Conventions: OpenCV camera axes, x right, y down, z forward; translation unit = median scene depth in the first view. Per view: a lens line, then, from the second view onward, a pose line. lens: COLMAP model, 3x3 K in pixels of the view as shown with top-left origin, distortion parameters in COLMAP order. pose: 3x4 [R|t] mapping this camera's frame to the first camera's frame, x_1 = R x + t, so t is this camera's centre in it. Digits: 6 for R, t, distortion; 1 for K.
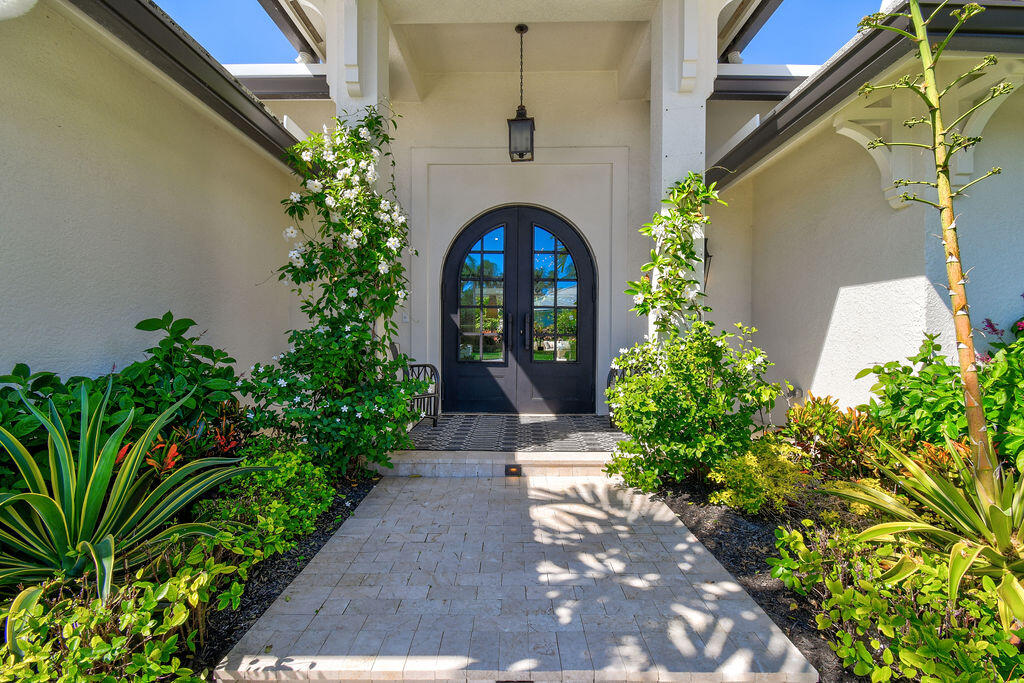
lens RADIAL K [[441.2, 0, 512.0], [0, 441.2, 341.5], [0, 0, 1]] dist [-0.002298, -0.000705]
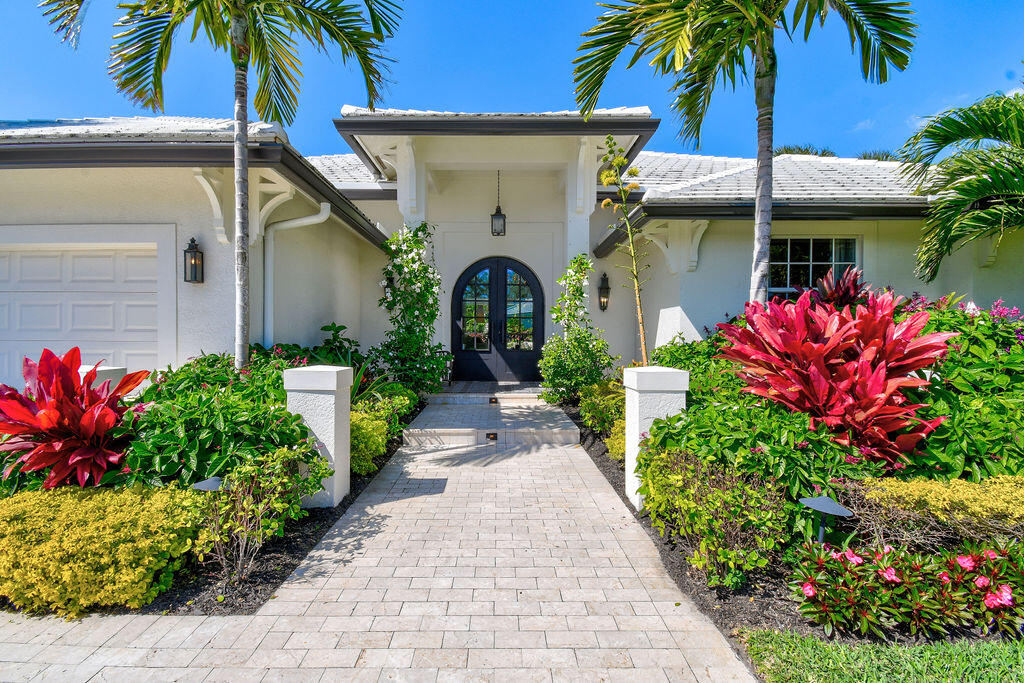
lens RADIAL K [[464.1, 0, 512.0], [0, 464.1, 341.5], [0, 0, 1]] dist [-0.000918, -0.000194]
pose [[0.999533, -0.001104, 0.030533, 0.022475], [0.001314, 0.999976, -0.006871, 0.036551], [-0.030524, 0.006908, 0.999510, -1.108122]]
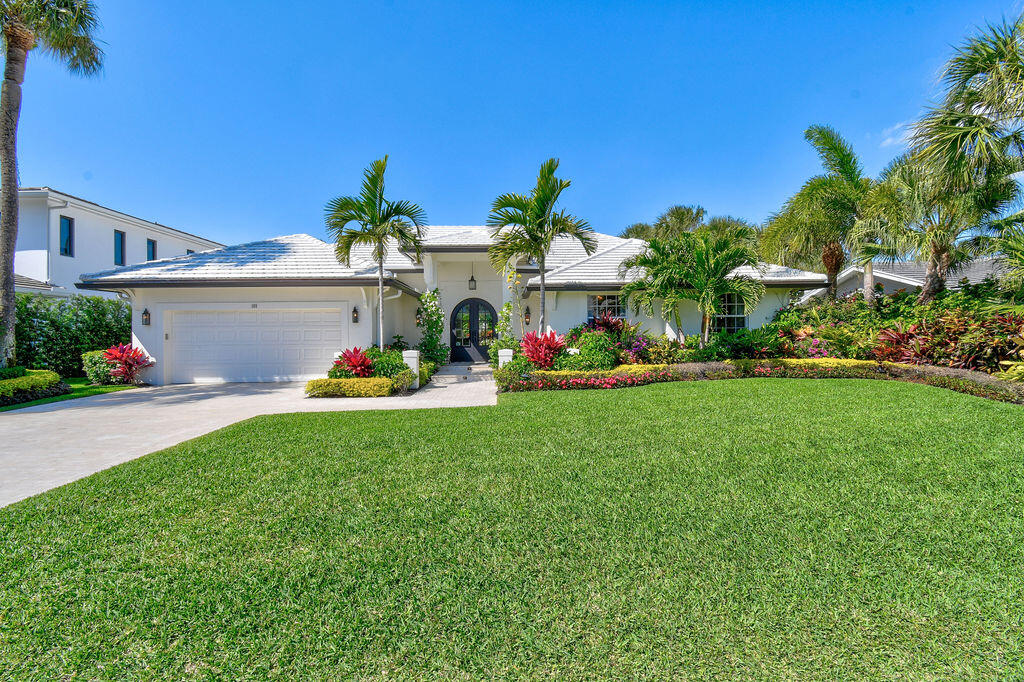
lens RADIAL K [[441.2, 0, 512.0], [0, 441.2, 341.0], [0, 0, 1]] dist [-0.002298, -0.000705]
pose [[0.999441, -0.016430, 0.029100, 0.295147], [0.016490, 0.999862, -0.001817, 0.028240], [-0.029066, 0.002296, 0.999575, -3.359604]]
